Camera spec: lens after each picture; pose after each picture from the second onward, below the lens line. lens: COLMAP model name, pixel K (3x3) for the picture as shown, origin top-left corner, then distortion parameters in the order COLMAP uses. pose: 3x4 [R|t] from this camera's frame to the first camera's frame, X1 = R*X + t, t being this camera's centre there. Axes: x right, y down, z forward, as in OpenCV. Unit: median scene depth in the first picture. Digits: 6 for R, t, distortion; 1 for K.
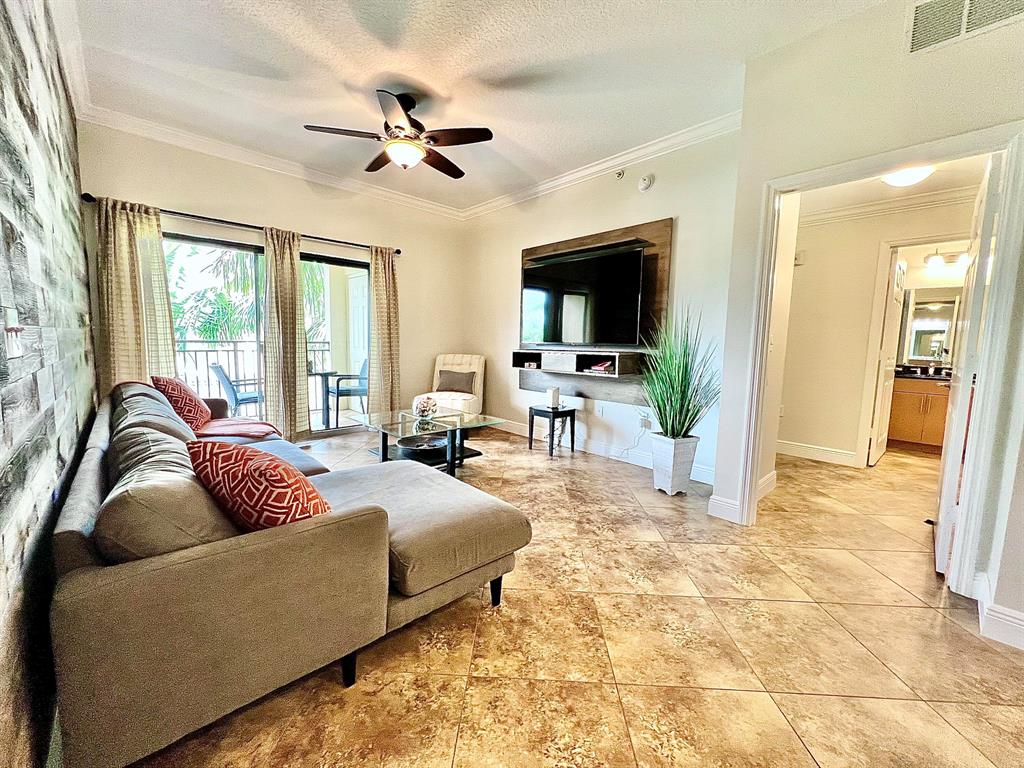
lens RADIAL K [[407.0, 0, 512.0], [0, 407.0, 384.0], [0, 0, 1]] dist [-0.001110, -0.000101]
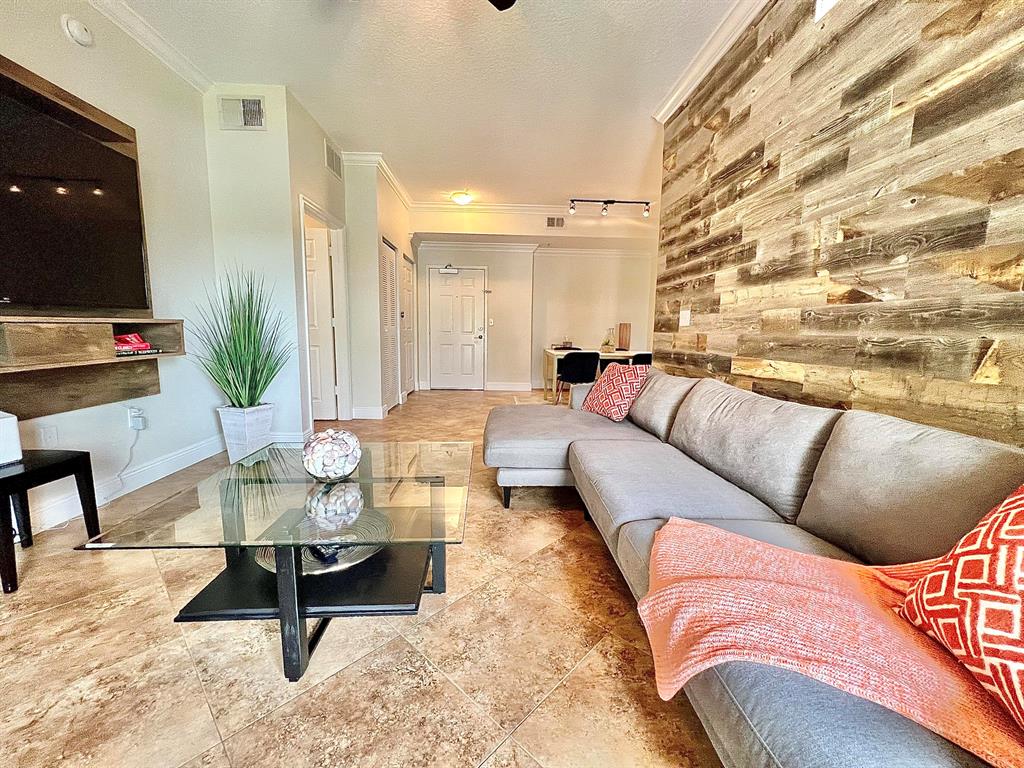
lens RADIAL K [[409.3, 0, 510.4], [0, 409.3, 383.0], [0, 0, 1]] dist [0.001079, 0.000021]
pose [[-0.754771, -0.119397, 0.645032, -0.594961], [0.035509, 0.974419, 0.221918, -0.101167], [-0.655027, 0.190402, -0.731223, 1.115372]]
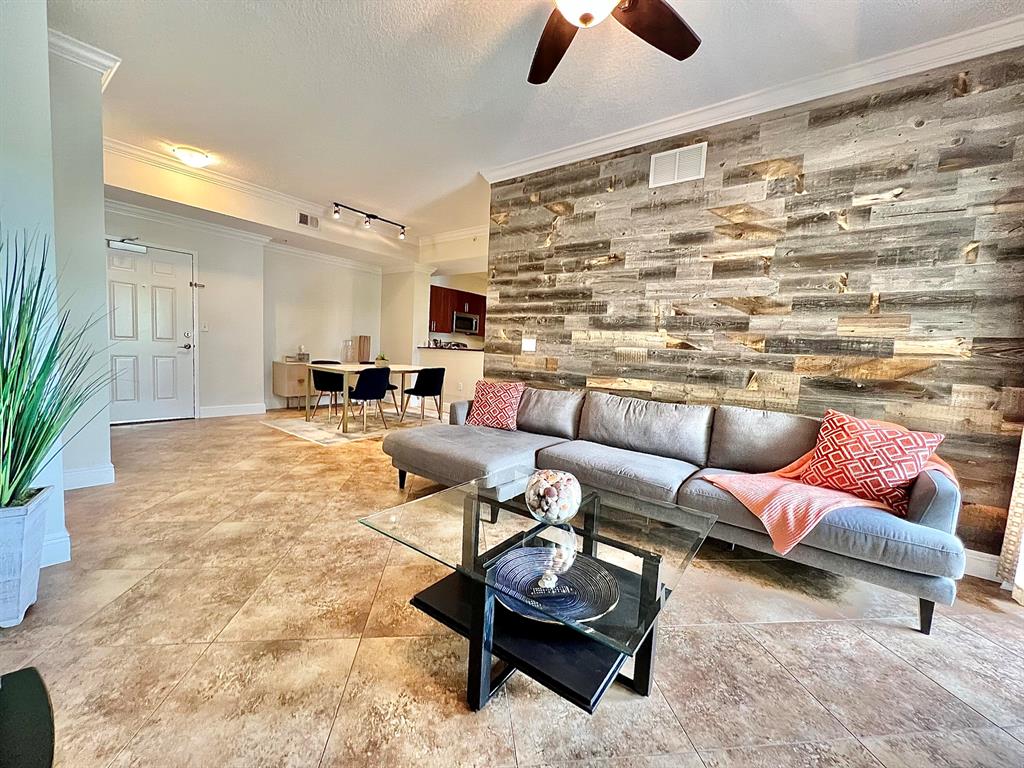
lens RADIAL K [[409.3, 0, 510.4], [0, 409.3, 383.0], [0, 0, 1]] dist [0.001079, 0.000021]
pose [[-0.983287, -0.063476, -0.170639, -0.082919], [-0.094758, 0.978731, 0.181953, -0.126143], [0.155460, 0.195082, -0.968388, 1.312250]]
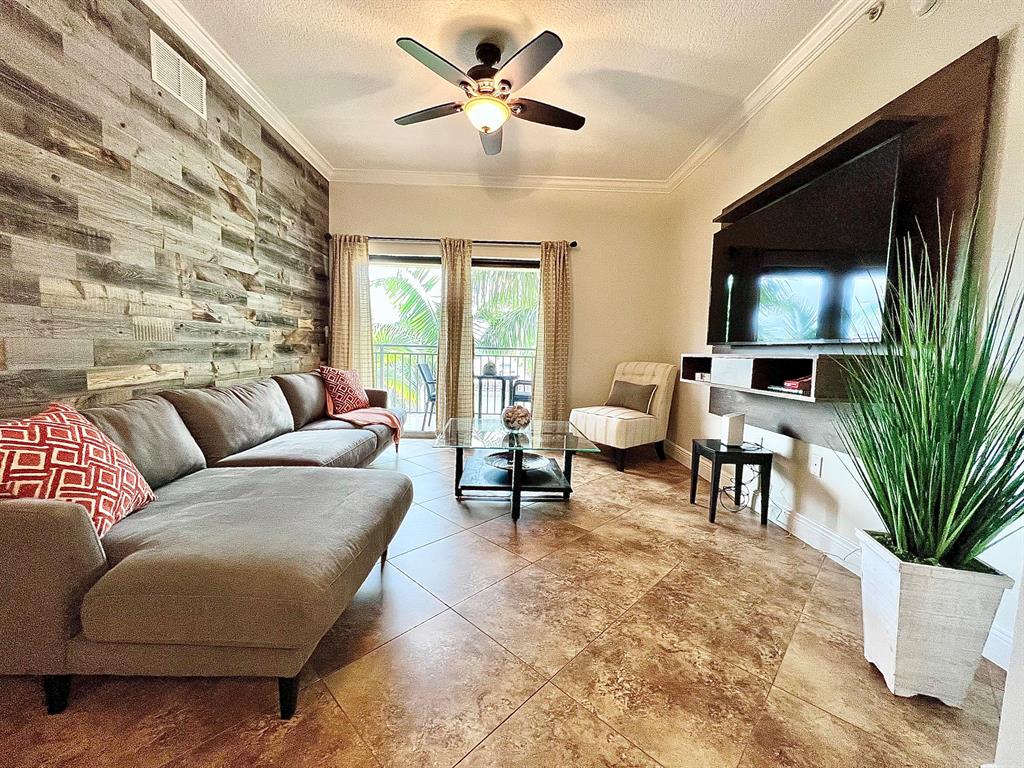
lens RADIAL K [[409.3, 0, 510.4], [0, 409.3, 383.0], [0, 0, 1]] dist [0.001079, 0.000021]
pose [[0.743597, 0.054571, -0.666397, 0.306066], [-0.083744, 0.996417, -0.011850, -0.002056], [0.663363, 0.064619, 0.745503, 0.351798]]
